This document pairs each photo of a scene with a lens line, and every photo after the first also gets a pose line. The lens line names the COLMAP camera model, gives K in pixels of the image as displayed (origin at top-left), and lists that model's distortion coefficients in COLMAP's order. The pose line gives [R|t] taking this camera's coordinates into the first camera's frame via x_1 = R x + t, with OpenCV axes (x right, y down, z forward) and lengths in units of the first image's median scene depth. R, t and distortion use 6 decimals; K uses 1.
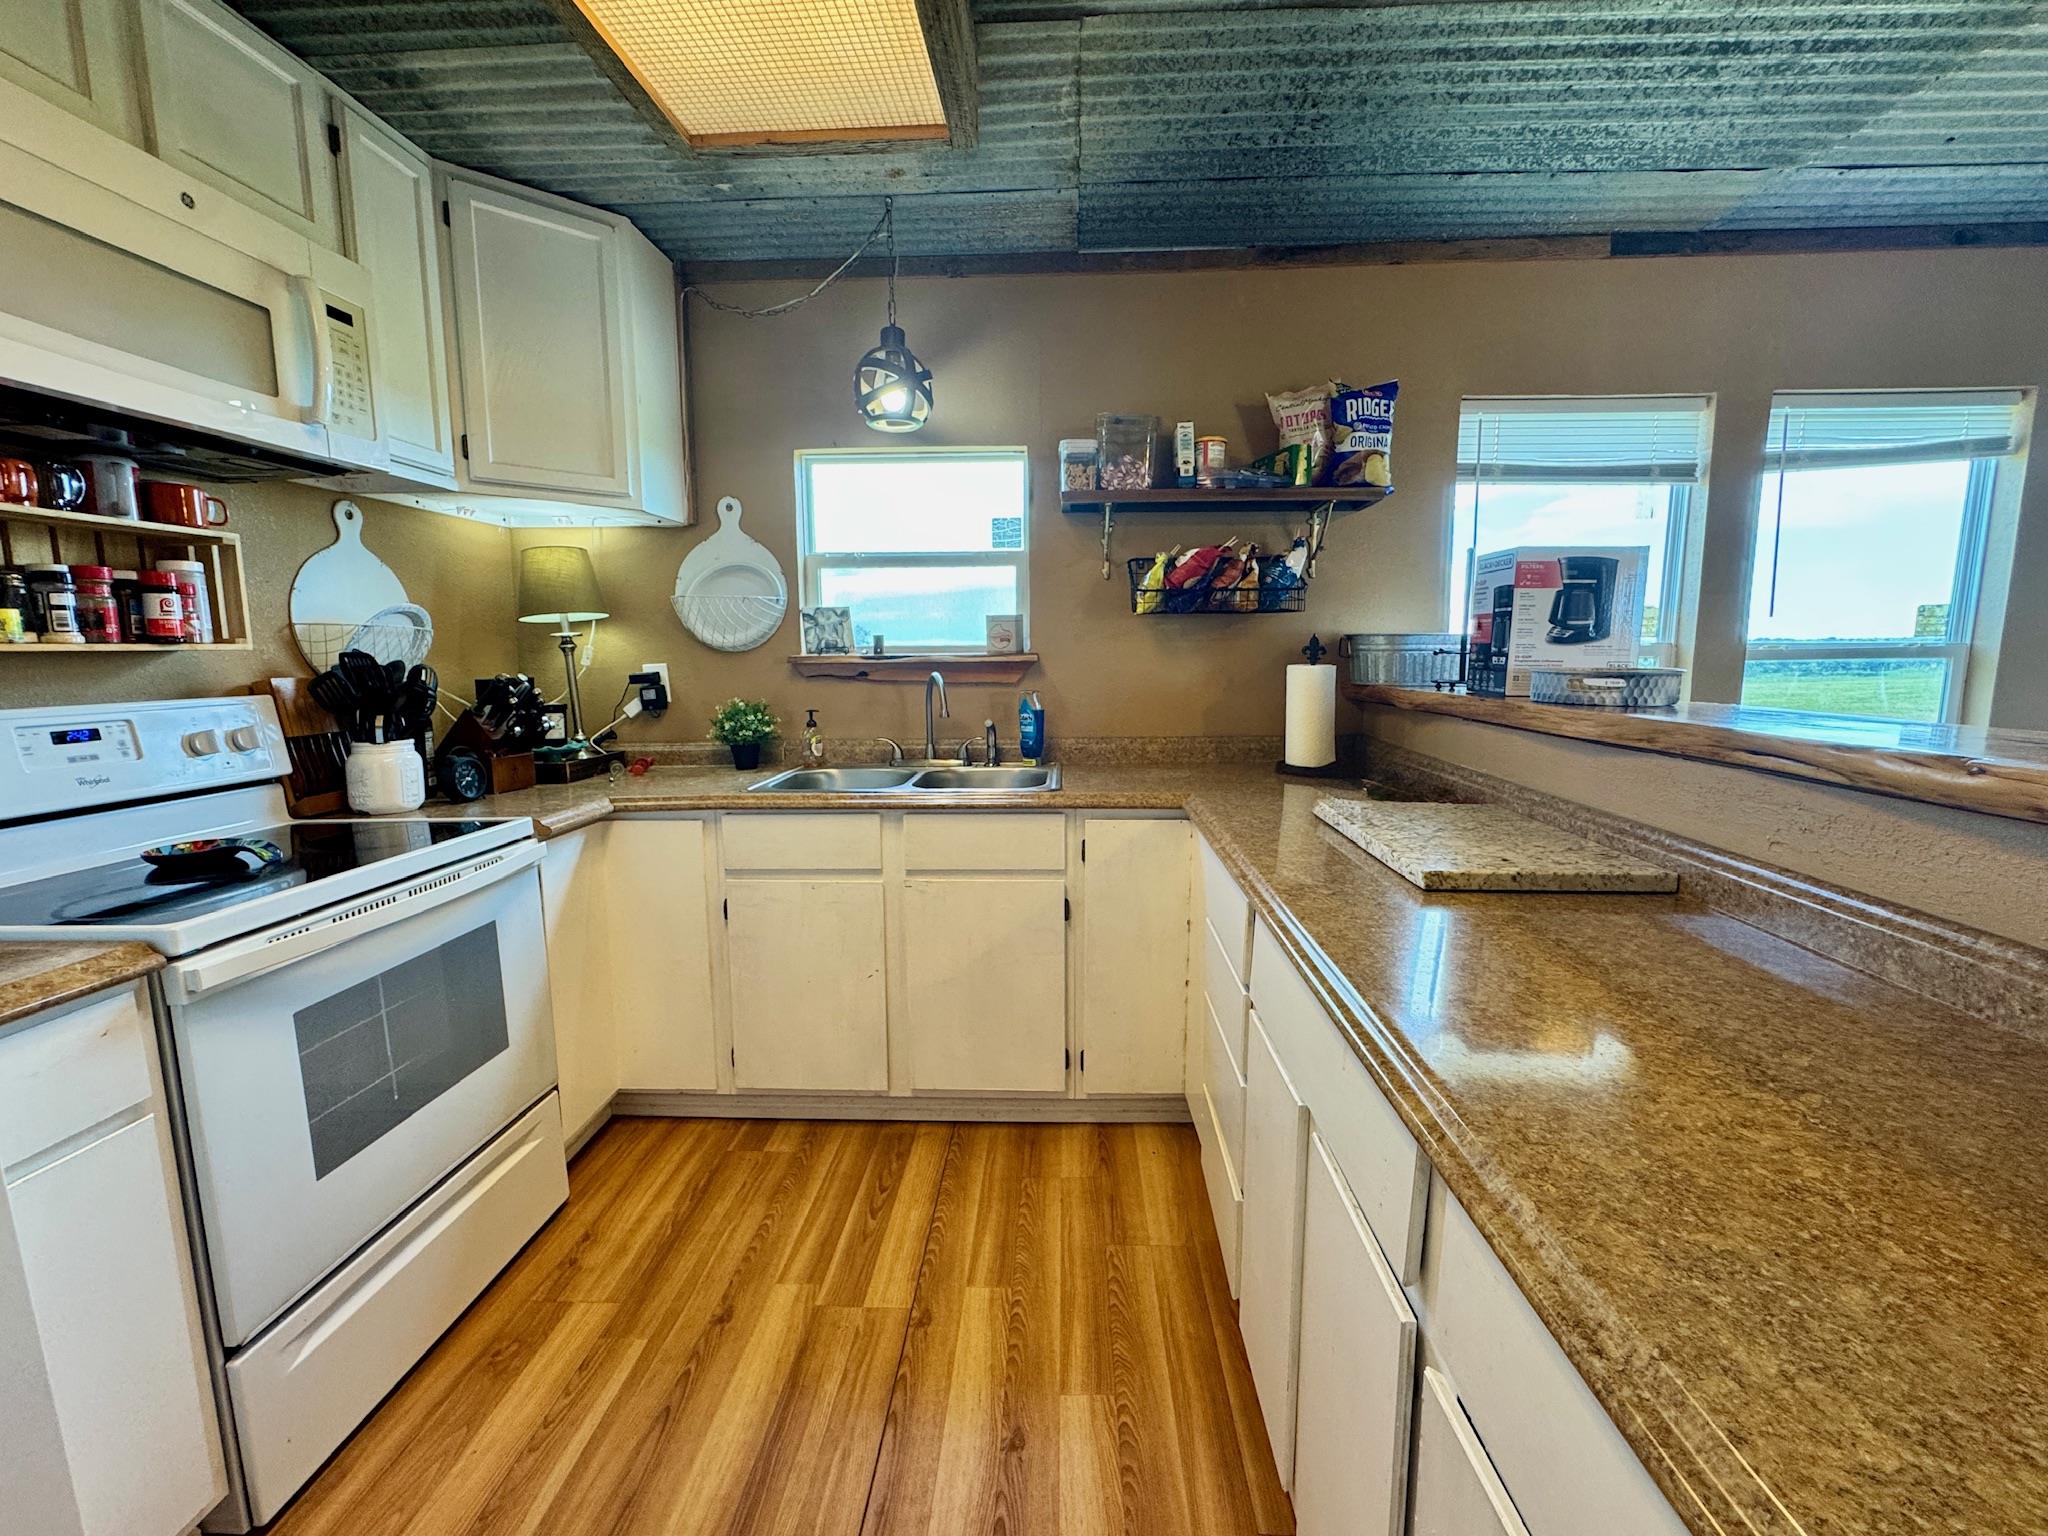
lens RADIAL K [[821.2, 0, 1024.3], [0, 821.2, 759.1], [0, 0, 1]] dist [-0.003829, -0.000861]
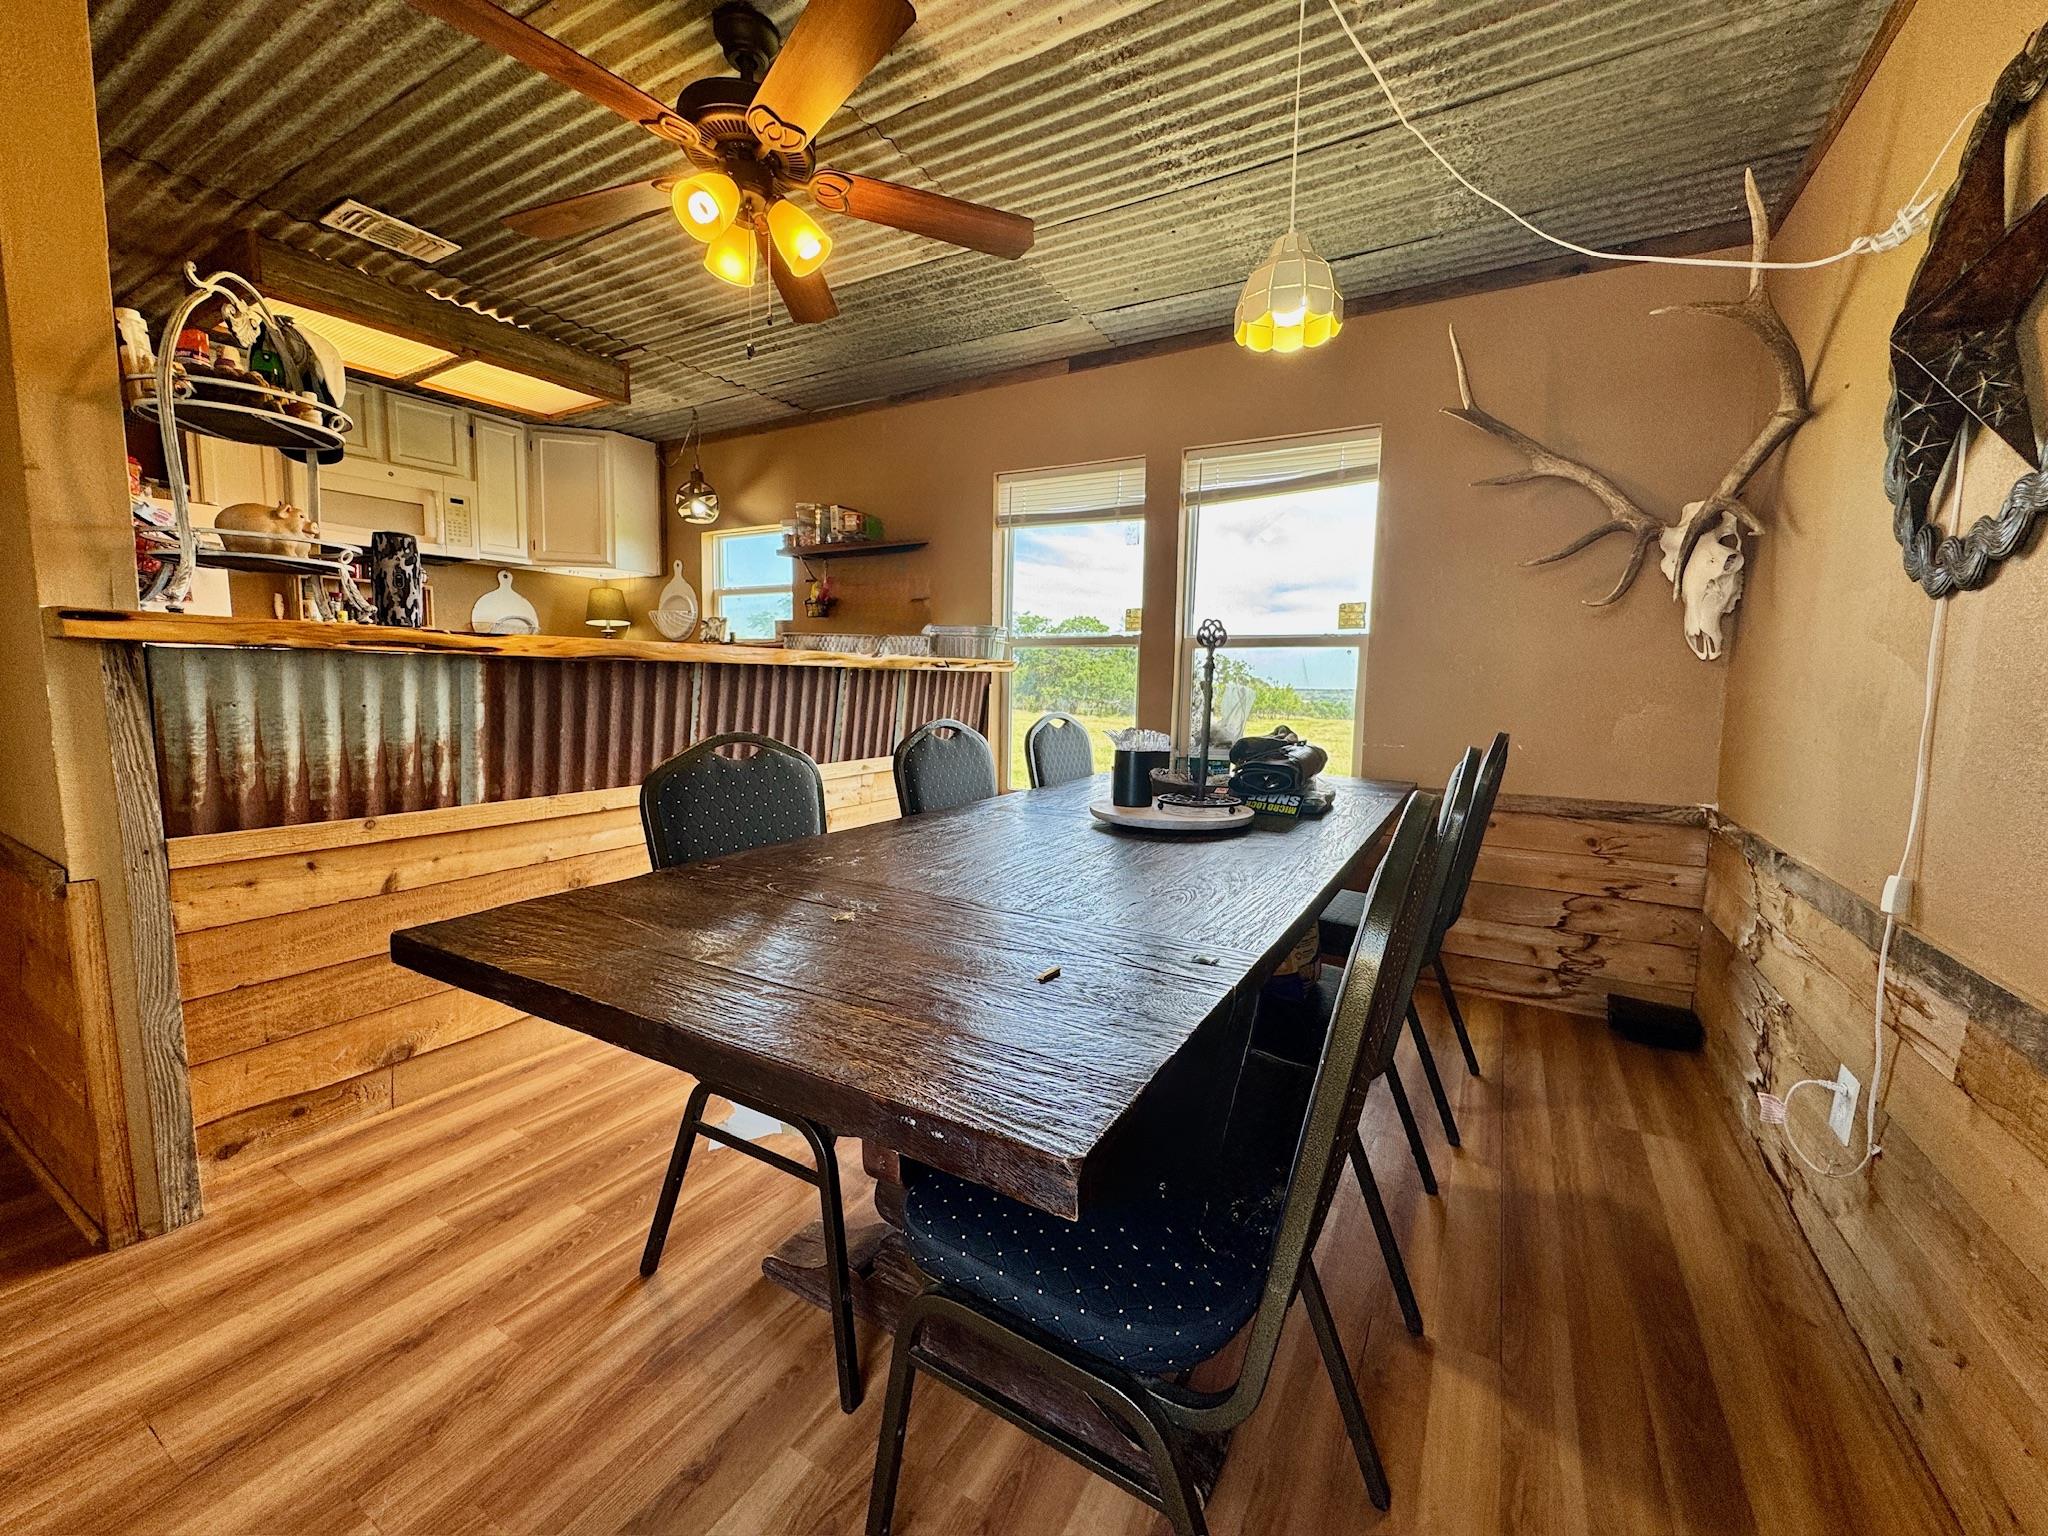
lens RADIAL K [[821.2, 0, 1037.0], [0, 821.2, 767.3], [0, 0, 1]] dist [-0.003829, -0.000861]
pose [[0.890695, 0.068637, -0.449390, 1.337585], [-0.087966, 0.995875, -0.022245, 0.130032], [0.446009, 0.059345, 0.893059, -0.300096]]
